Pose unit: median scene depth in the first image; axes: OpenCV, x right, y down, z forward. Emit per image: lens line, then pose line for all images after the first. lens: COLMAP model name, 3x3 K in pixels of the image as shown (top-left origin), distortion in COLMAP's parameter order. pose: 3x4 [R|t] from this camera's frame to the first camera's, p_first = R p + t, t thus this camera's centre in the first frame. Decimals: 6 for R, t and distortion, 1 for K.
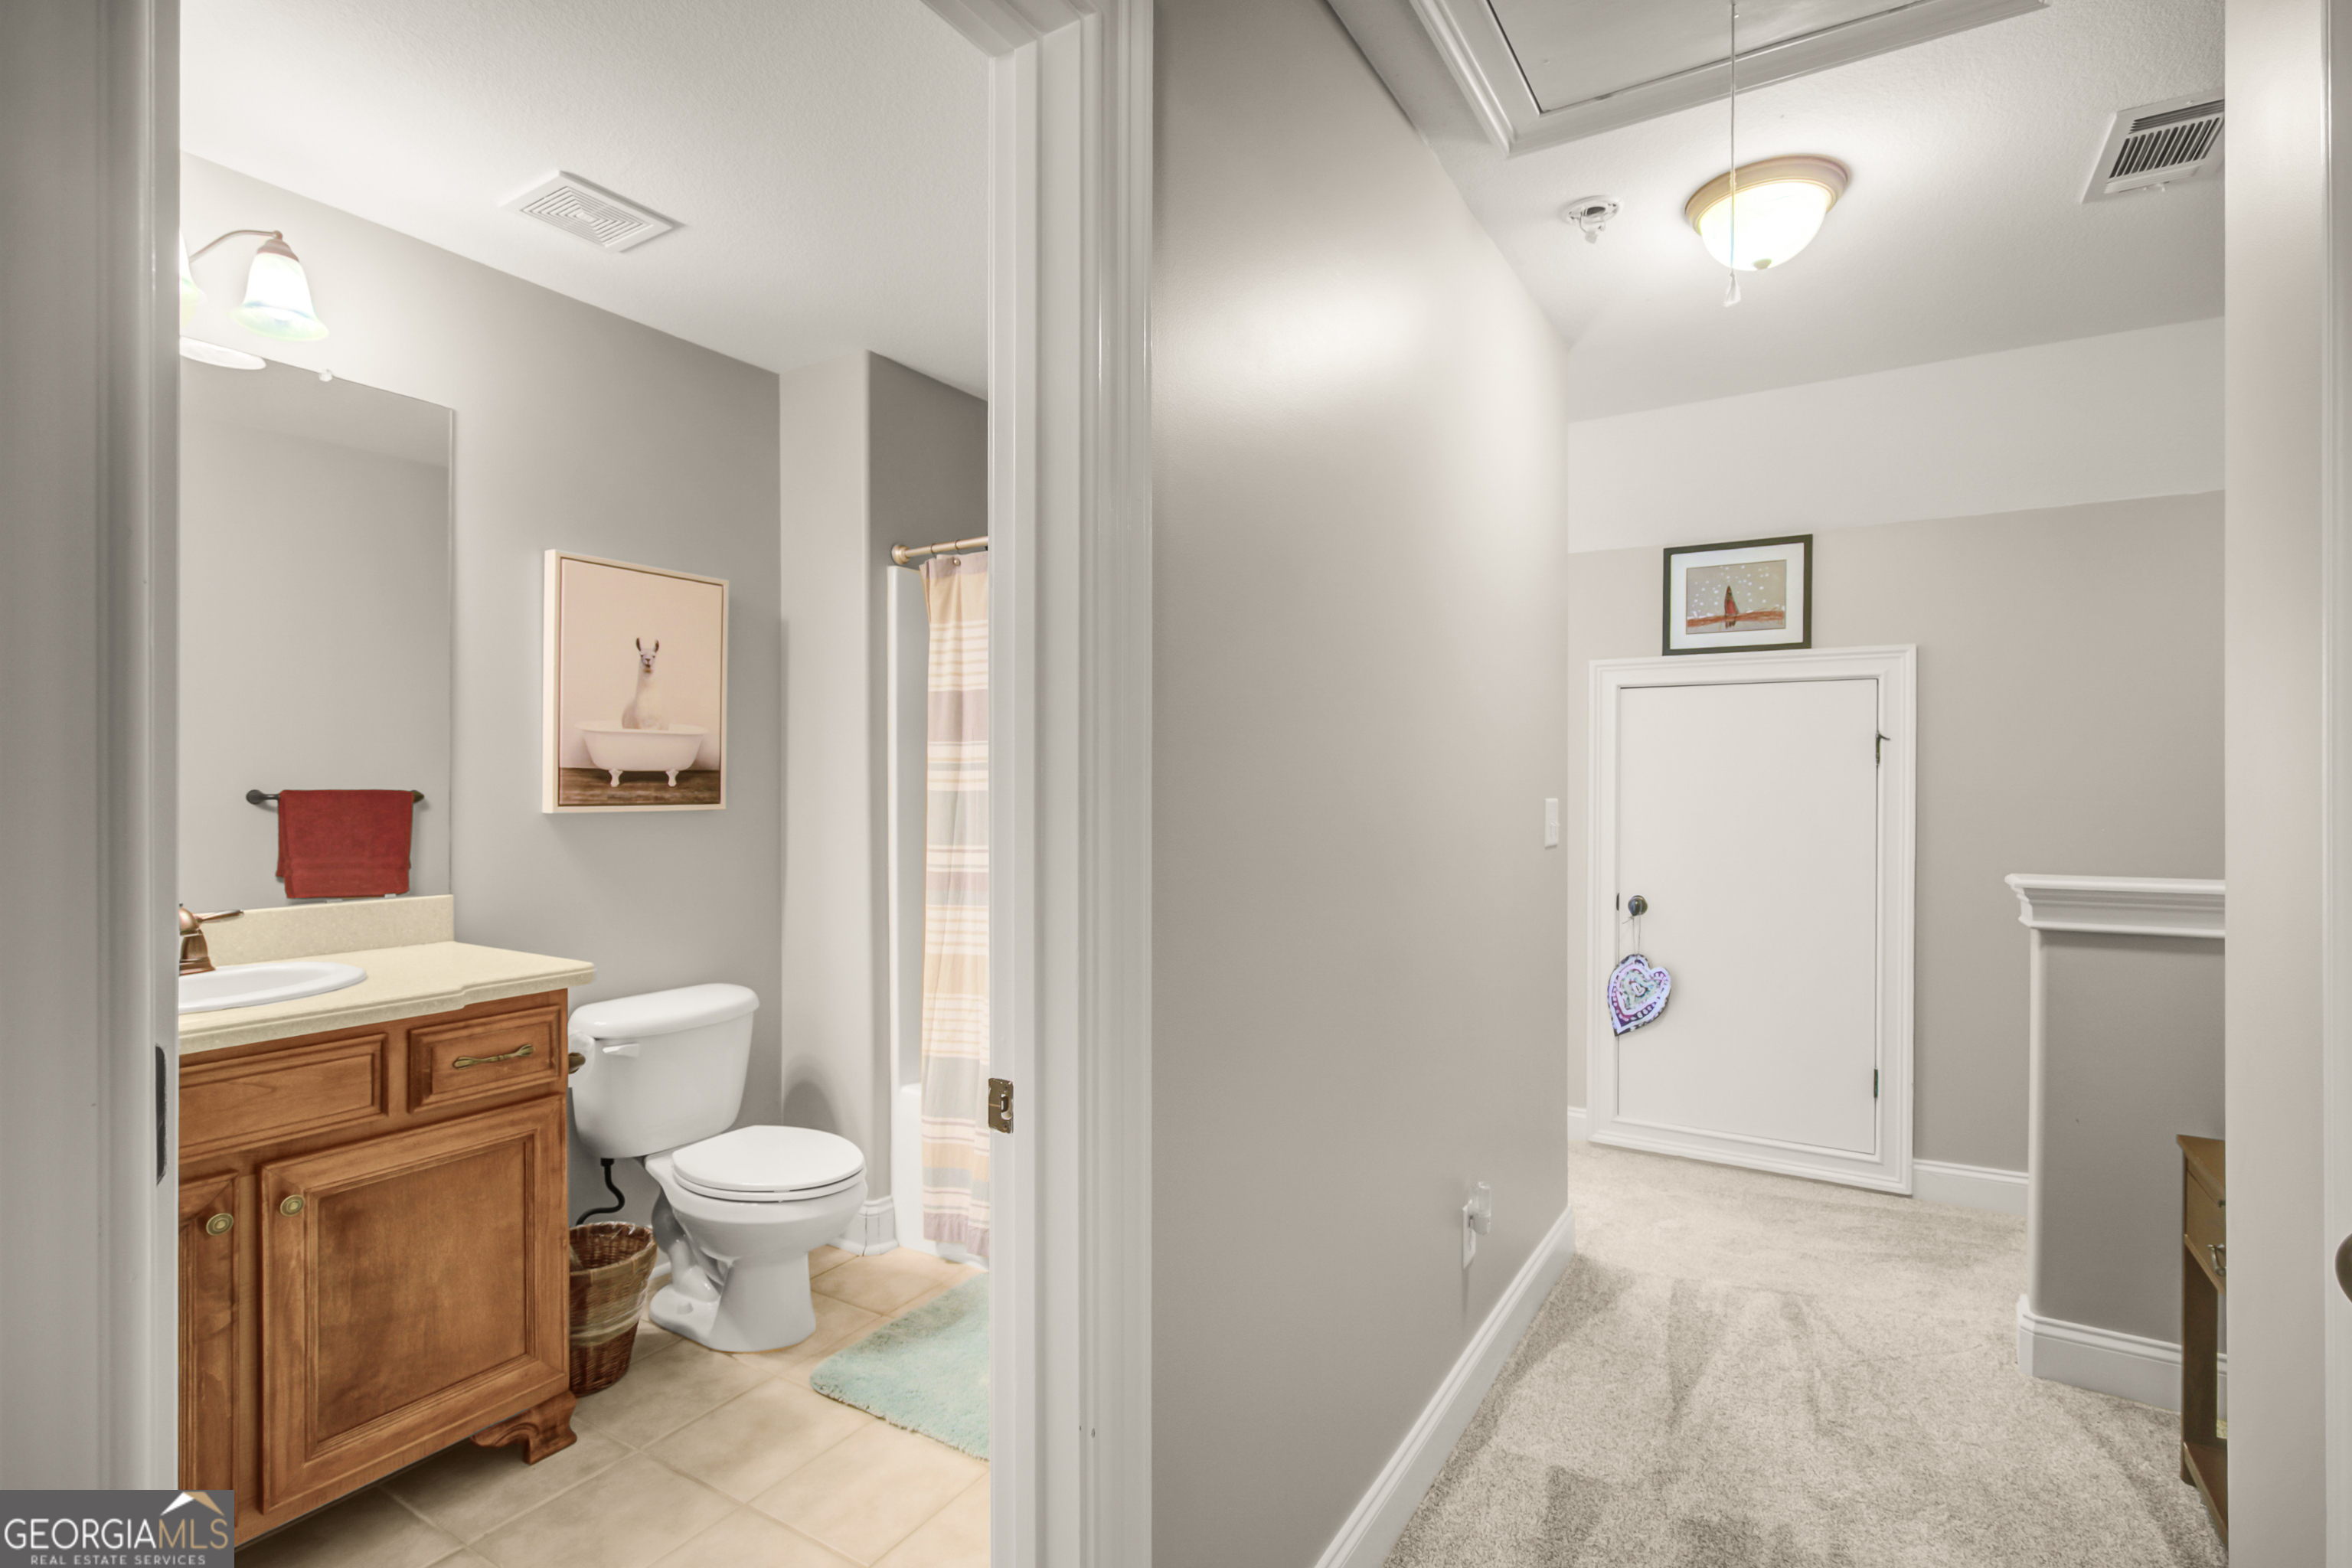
lens RADIAL K [[1103.4, 0, 1193.4], [0, 1103.4, 786.3], [0, 0, 1]] dist [0.000715, 0.000566]
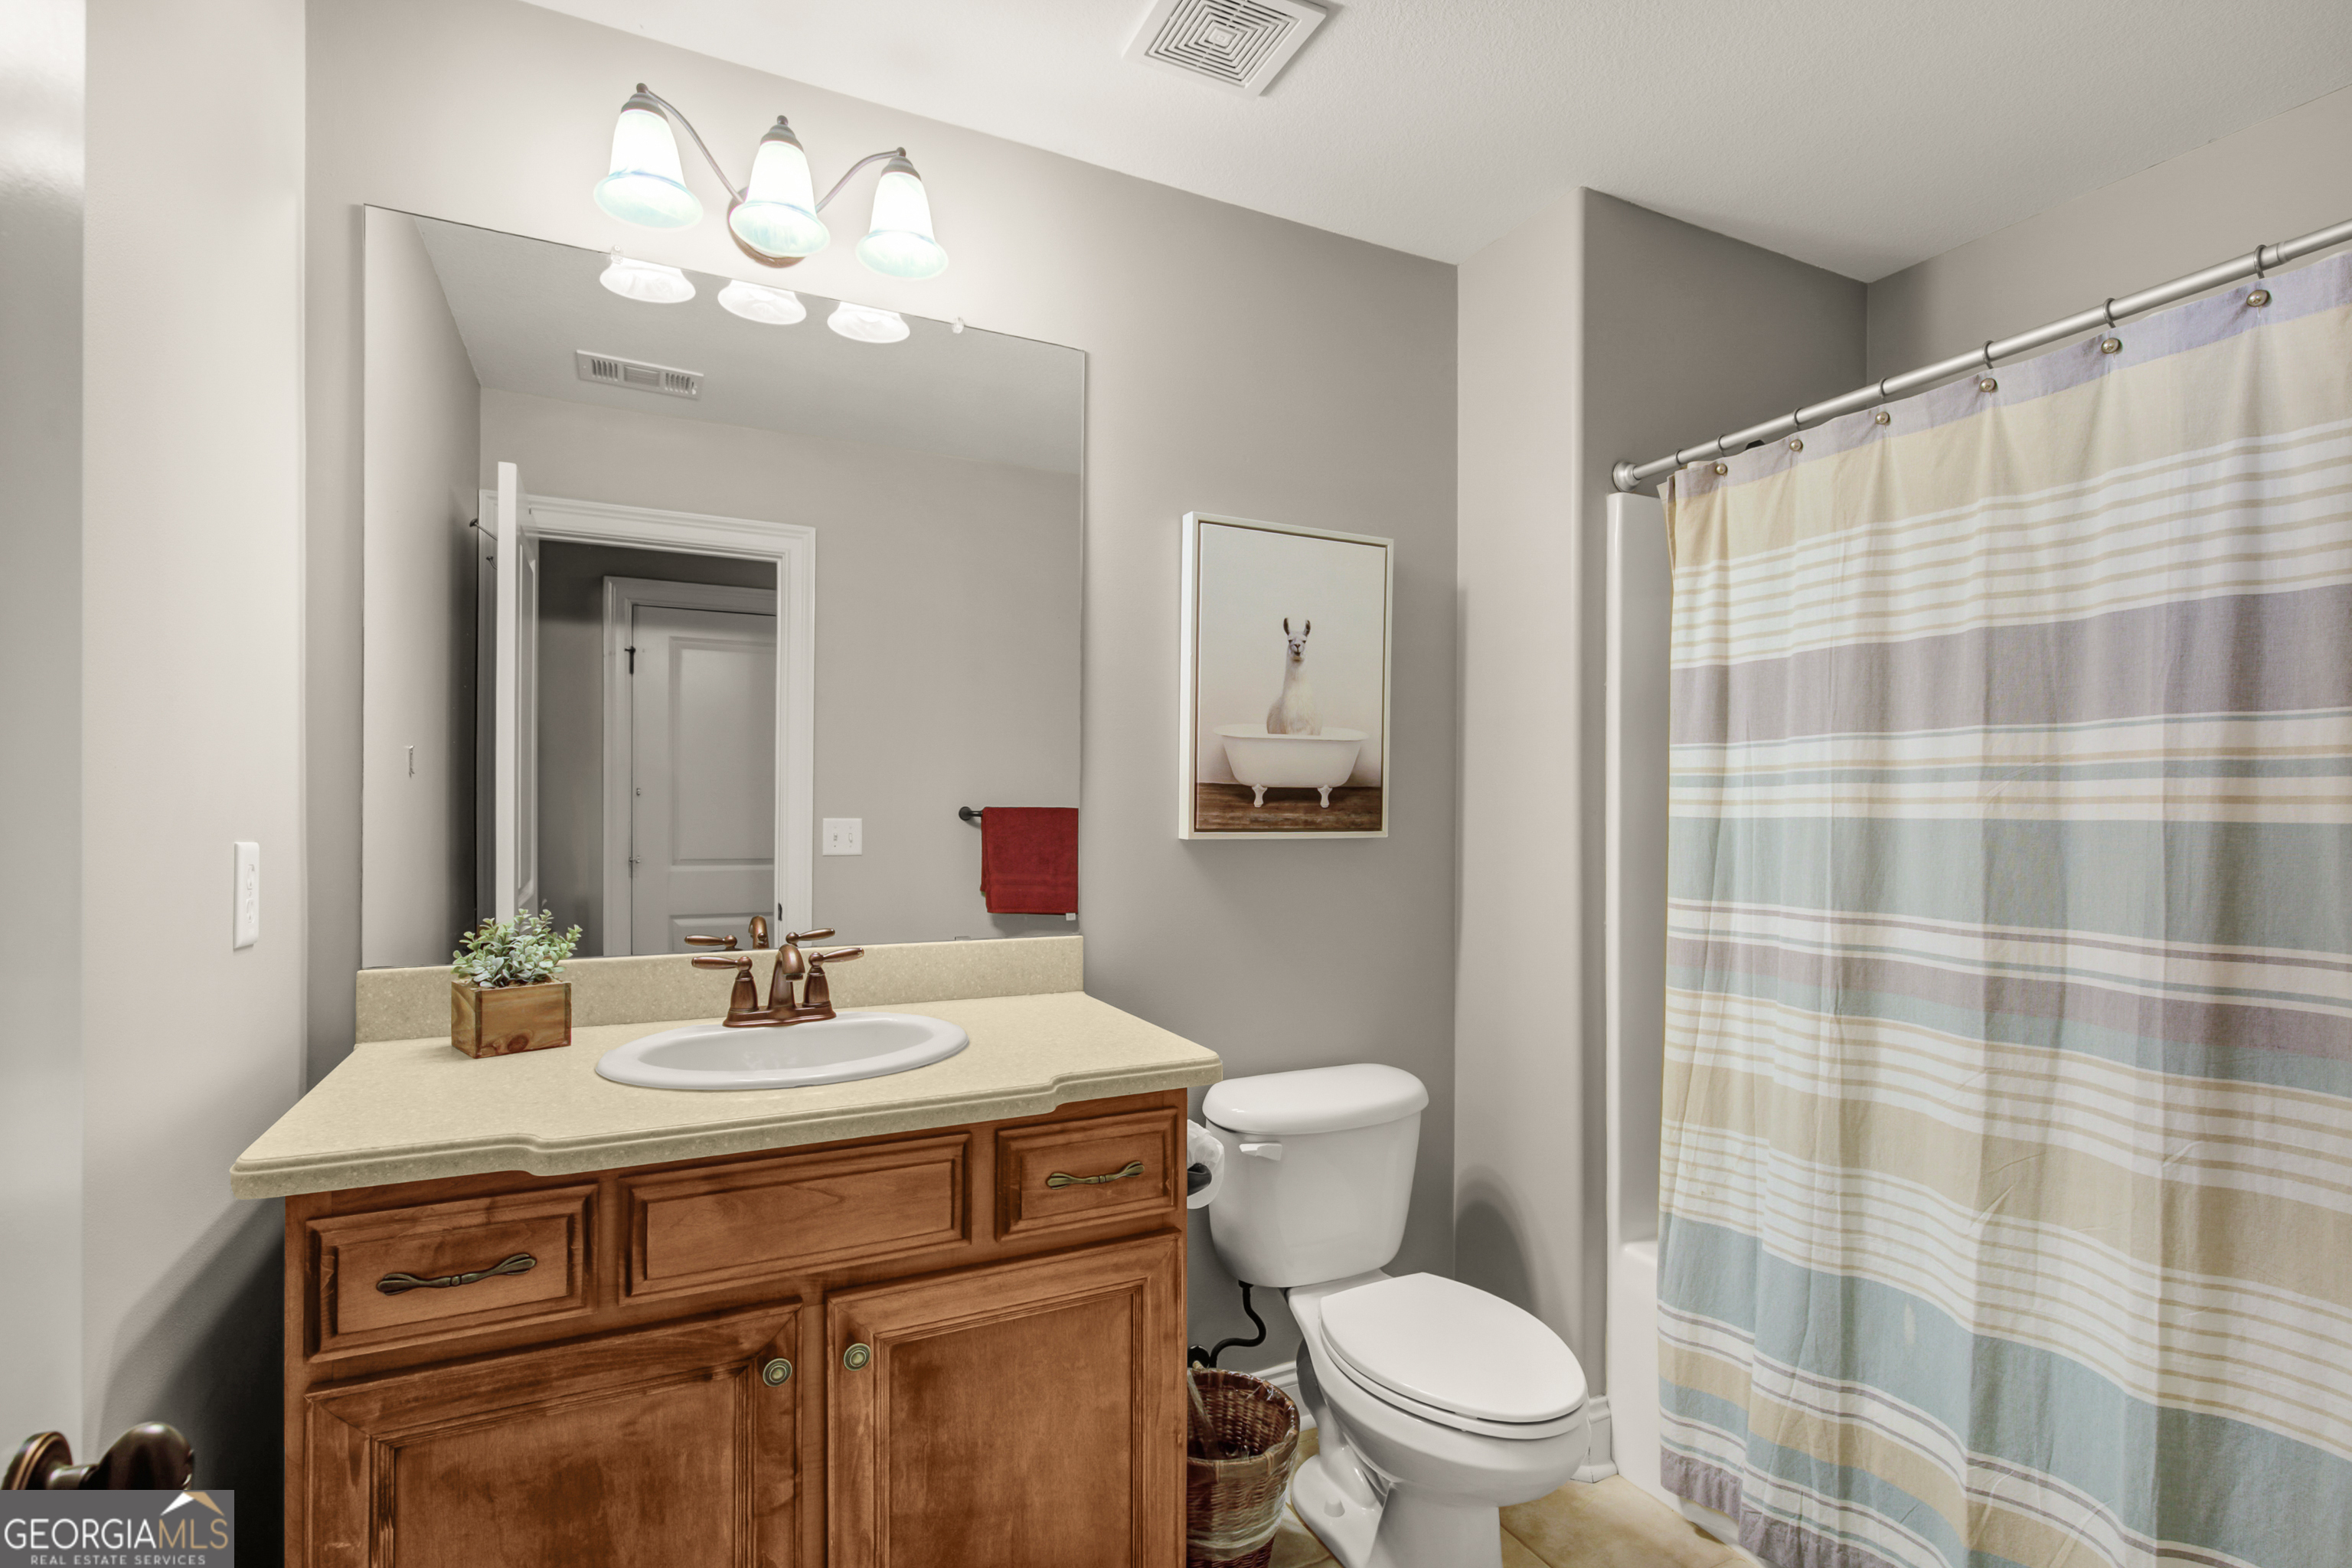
lens RADIAL K [[1103.4, 0, 1193.4], [0, 1103.4, 786.3], [0, 0, 1]] dist [0.000715, 0.000566]
pose [[0.842084, -0.001420, -0.539344, -0.143620], [-0.008869, 0.999825, -0.016479, -0.001259], [0.539273, 0.018660, 0.841924, 0.324732]]
